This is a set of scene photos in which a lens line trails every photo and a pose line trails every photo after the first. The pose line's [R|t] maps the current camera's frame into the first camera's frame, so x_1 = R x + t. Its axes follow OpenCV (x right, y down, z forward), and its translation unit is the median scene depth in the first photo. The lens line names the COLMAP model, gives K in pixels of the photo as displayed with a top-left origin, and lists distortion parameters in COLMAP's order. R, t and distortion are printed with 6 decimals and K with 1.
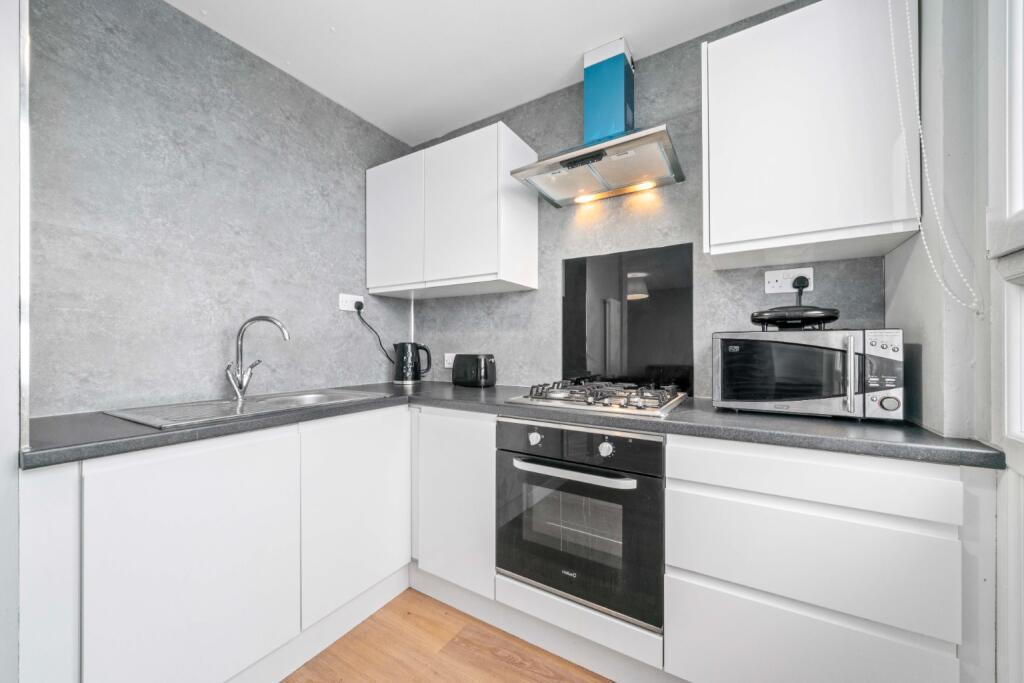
lens RADIAL K [[386.9, 0, 511.4], [0, 386.9, 346.9], [0, 0, 1]] dist [-0.002190, -0.000005]
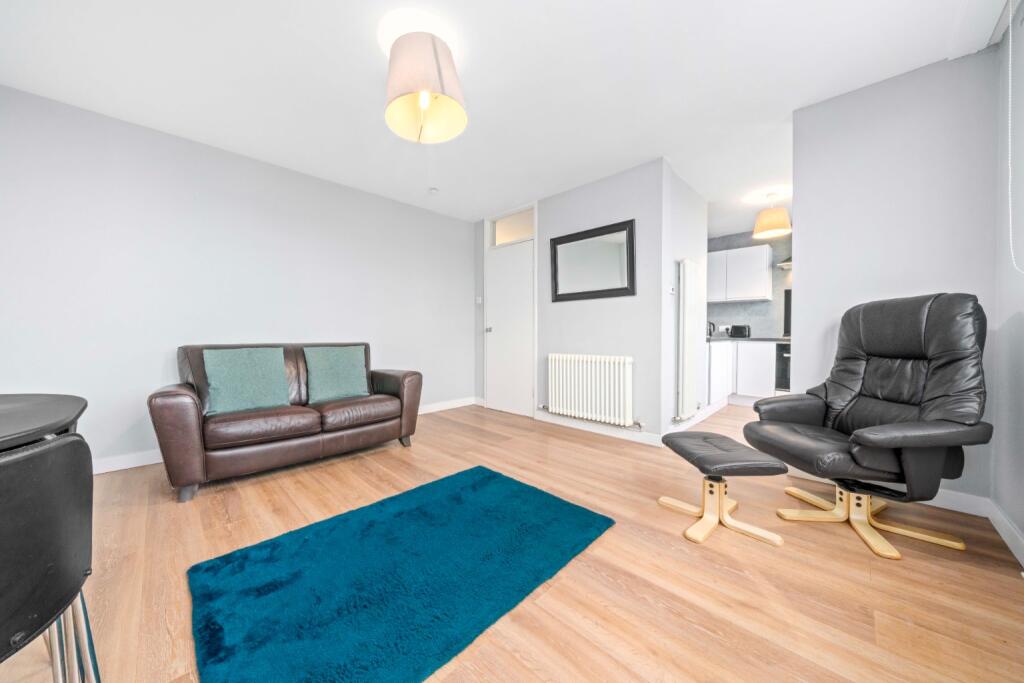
lens RADIAL K [[349.9, 0, 510.8], [0, 349.9, 339.9], [0, 0, 1]] dist [0.000318, 0.000022]
pose [[0.976429, 0.007984, -0.215689, -1.268517], [-0.004445, 0.999847, 0.016889, 0.095508], [0.215791, -0.015532, 0.976316, -1.895881]]
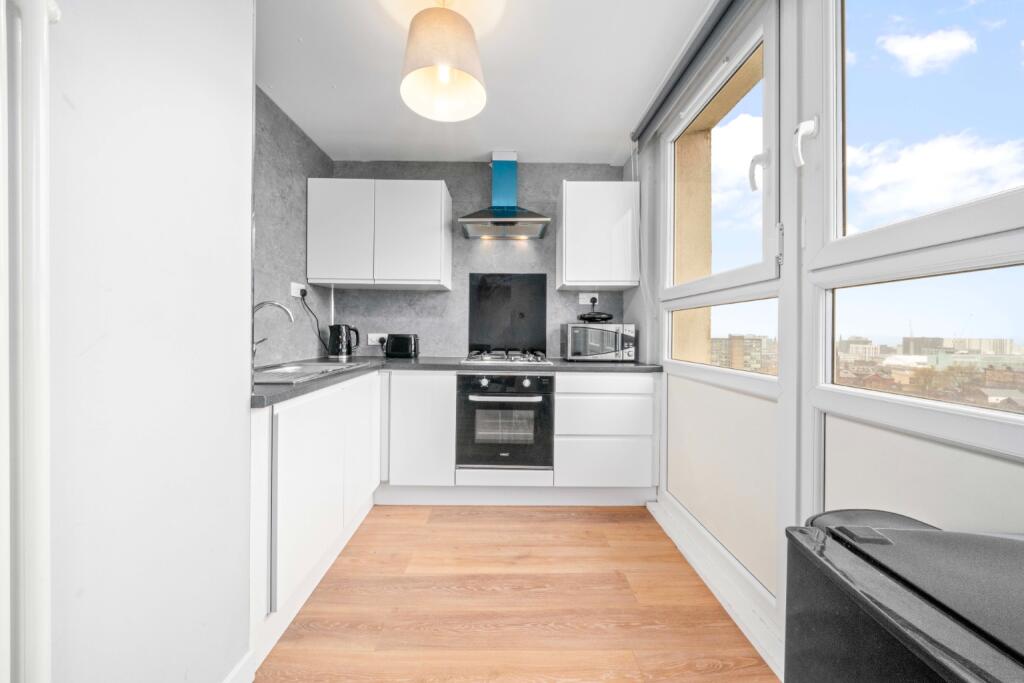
lens RADIAL K [[358.3, 0, 508.8], [0, 358.3, 329.8], [0, 0, 1]] dist [0.000434, 0.000015]
pose [[0.845384, 0.011050, 0.534045, -0.522970], [-0.010474, 0.999937, -0.004109, 0.005159], [-0.534056, -0.002120, 0.845446, -0.306563]]
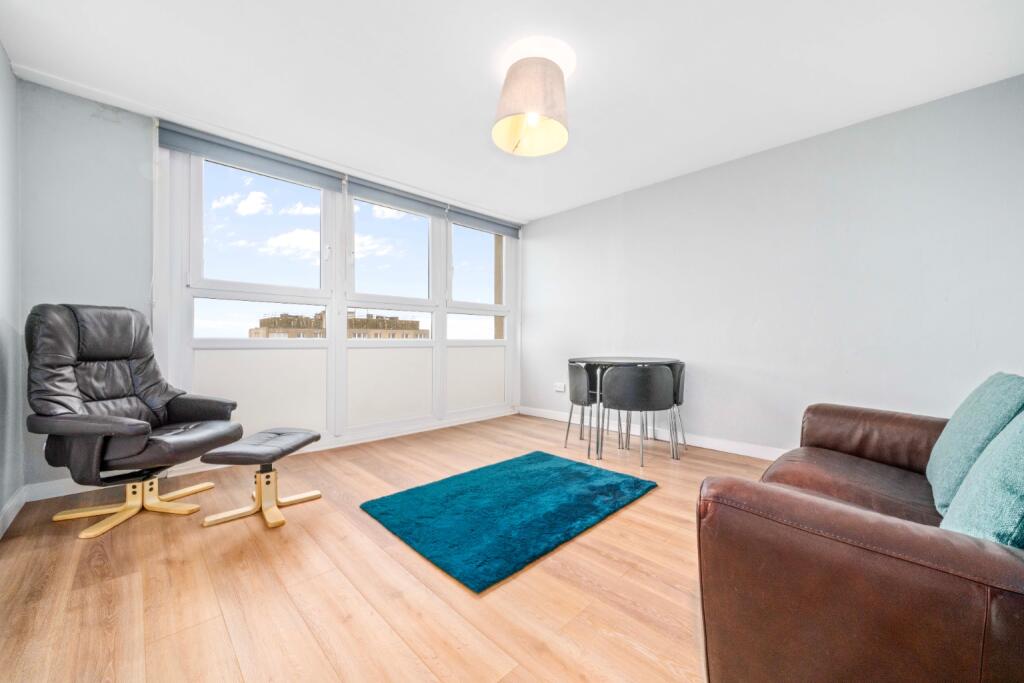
lens RADIAL K [[385.2, 0, 512.0], [0, 385.2, 341.5], [0, 0, 1]] dist [-0.027129, 0.000006]
pose [[-0.973152, -0.001984, 0.230155, -1.904719], [-0.001305, 0.999994, 0.003101, 0.097550], [-0.230160, 0.002718, -0.973149, 0.081680]]
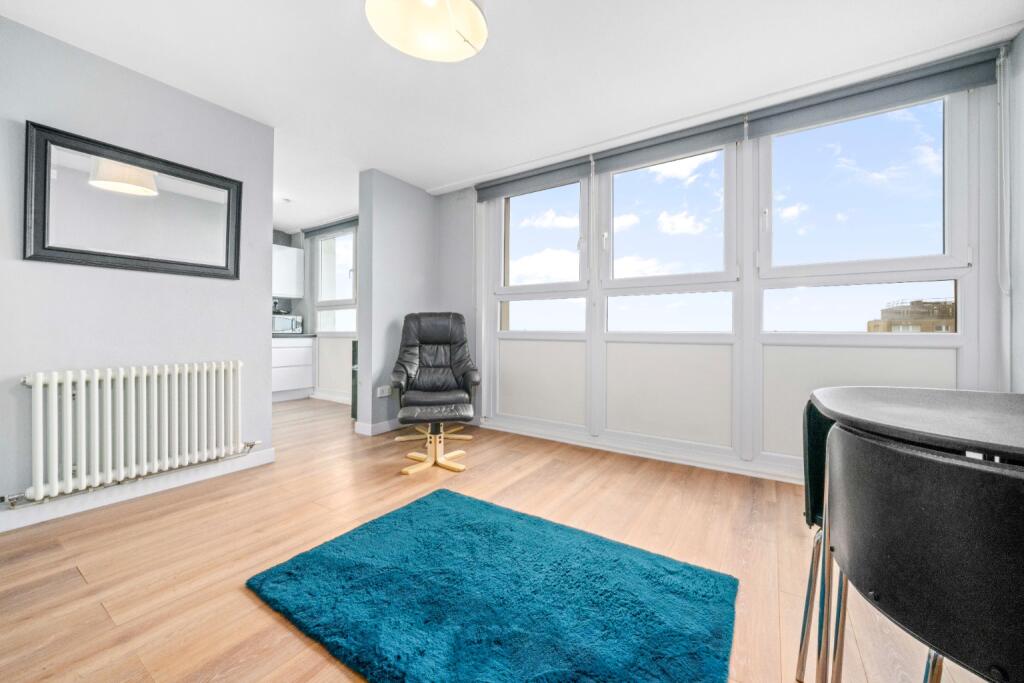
lens RADIAL K [[388.7, 0, 512.4], [0, 388.7, 330.7], [0, 0, 1]] dist [-0.000344, -0.000008]
pose [[0.031505, 0.005477, 0.999489, -2.427791], [-0.004395, 0.999976, -0.005341, 0.096926], [-0.999494, -0.004224, 0.031528, -1.191992]]
